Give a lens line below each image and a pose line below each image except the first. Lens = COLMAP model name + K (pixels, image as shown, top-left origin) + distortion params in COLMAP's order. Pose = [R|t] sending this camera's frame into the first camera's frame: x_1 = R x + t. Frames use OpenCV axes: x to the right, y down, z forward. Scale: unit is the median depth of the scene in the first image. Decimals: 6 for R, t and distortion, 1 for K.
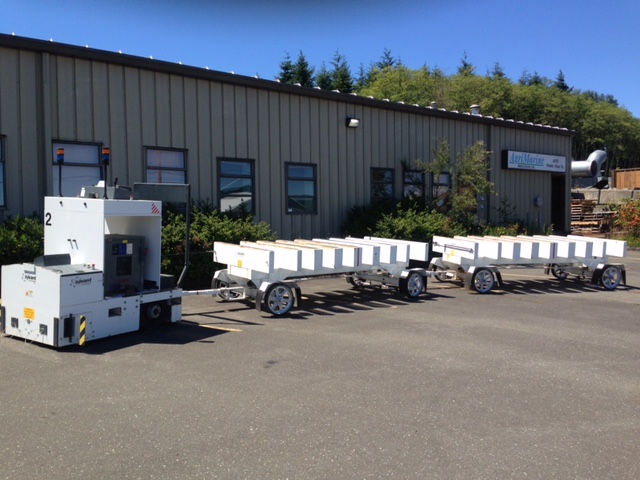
lens RADIAL K [[589.2, 0, 316.3], [0, 589.2, 238.1], [0, 0, 1]] dist [0.052247, 0.000000]
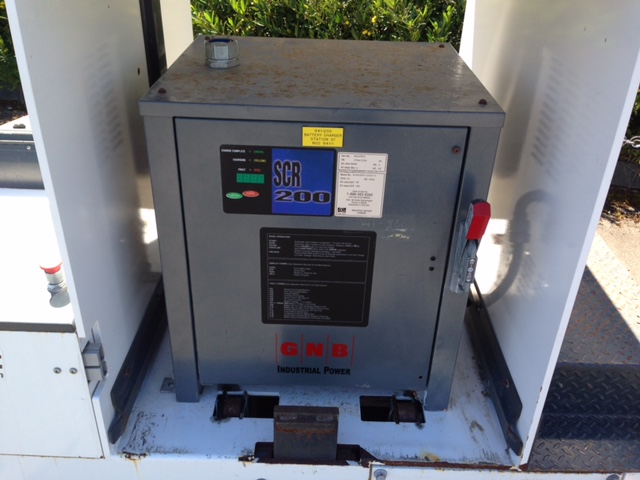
lens RADIAL K [[589.2, 0, 321.8], [0, 589.2, 238.8], [0, 0, 1]] dist [0.052247, 0.000000]
pose [[0.519680, 0.411758, -0.748591, -0.141089], [-0.065628, 0.892850, 0.445547, -0.024167], [0.851837, -0.182413, 0.491019, 0.631253]]
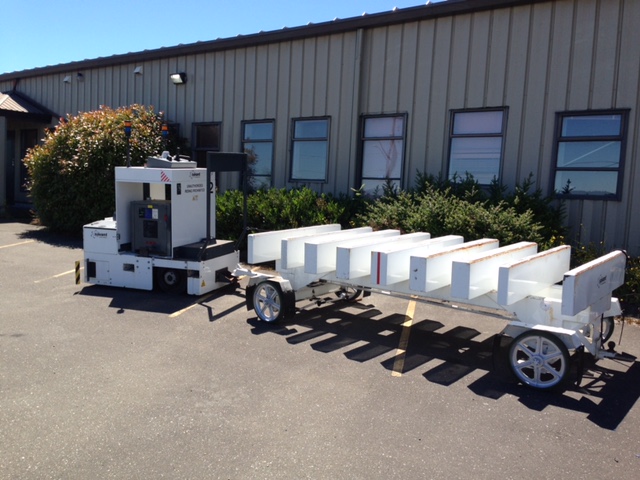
lens RADIAL K [[589.2, 0, 318.9], [0, 589.2, 246.0], [0, 0, 1]] dist [0.052247, 0.000000]
pose [[0.218635, 0.110531, -0.969527, 0.546533], [-0.081082, 0.992186, 0.094830, -0.034264], [0.972432, 0.057878, 0.225888, 0.722471]]
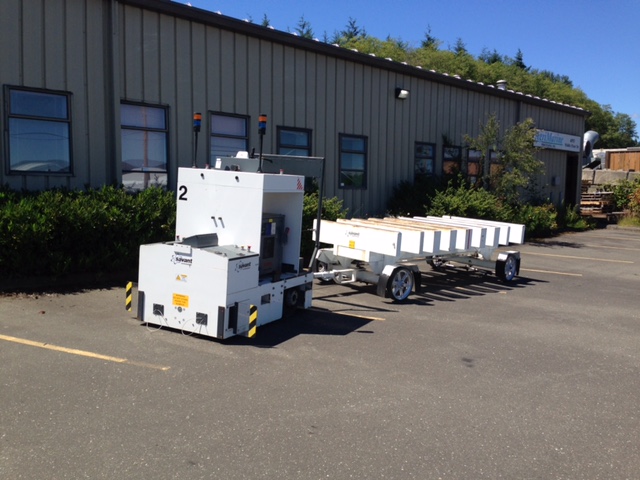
lens RADIAL K [[589.2, 0, 317.2], [0, 589.2, 237.9], [0, 0, 1]] dist [0.052247, 0.000000]
pose [[0.995603, 0.020512, 0.091396, -0.227577], [-0.025018, 0.998513, 0.048432, -0.008700], [-0.090267, -0.050505, 0.994636, 0.072639]]
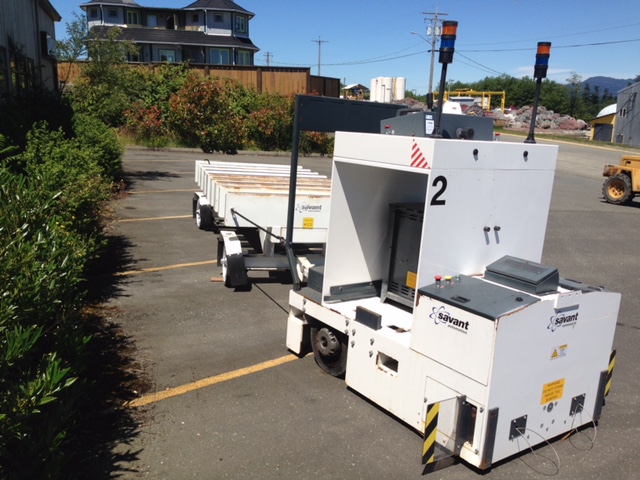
lens RADIAL K [[589.2, 0, 322.3], [0, 589.2, 244.9], [0, 0, 1]] dist [0.052247, 0.000000]
pose [[0.366828, -0.194316, 0.909768, -0.608560], [0.004129, 0.978272, 0.207283, -0.057339], [-0.930280, -0.072280, 0.359660, 0.634932]]
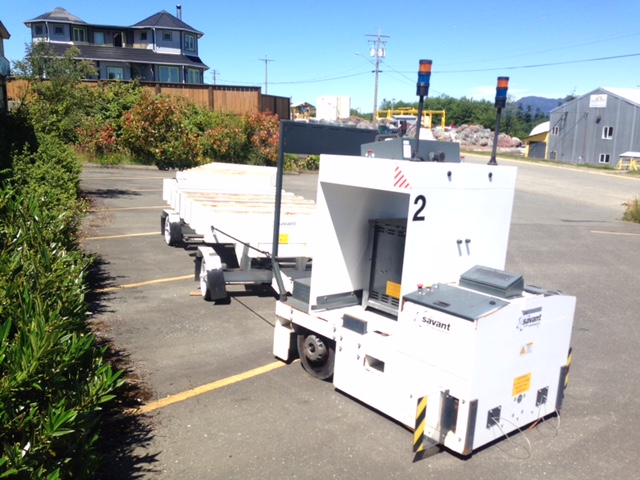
lens RADIAL K [[589.2, 0, 315.2], [0, 589.2, 241.8], [0, 0, 1]] dist [0.052247, 0.000000]
pose [[0.286356, -0.171175, 0.942709, -0.646734], [0.003219, 0.984078, 0.177709, -0.063000], [-0.958118, -0.047854, 0.282347, 0.650527]]
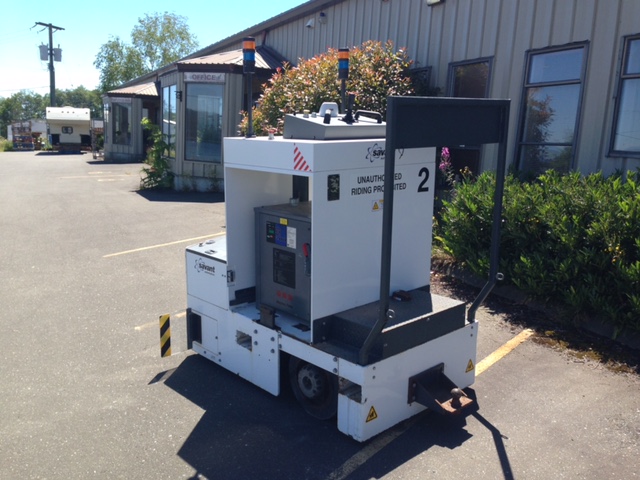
lens RADIAL K [[589.2, 0, 322.4], [0, 589.2, 236.8], [0, 0, 1]] dist [0.052247, 0.000000]
pose [[-0.257896, 0.155557, -0.953568, 0.105754], [-0.077406, 0.980455, 0.180878, -0.051565], [0.963067, 0.120460, -0.240815, 0.788329]]
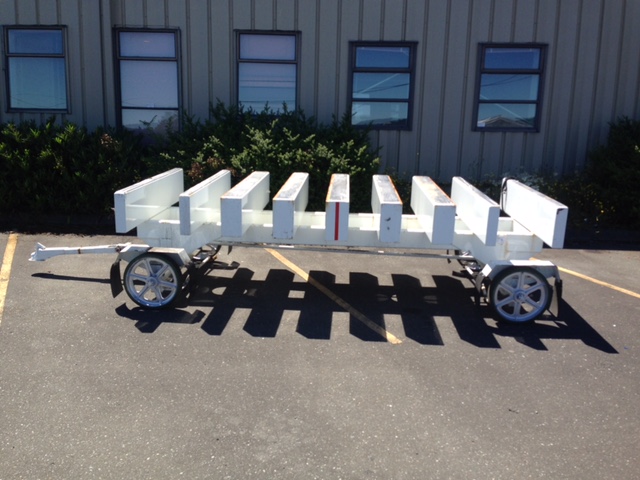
lens RADIAL K [[589.2, 0, 322.4], [0, 589.2, 232.5], [0, 0, 1]] dist [0.052247, 0.000000]
pose [[0.750004, 0.135922, -0.647317, 0.331824], [-0.052447, 0.987797, 0.146647, -0.024383], [0.659350, -0.076036, 0.747981, 0.564109]]
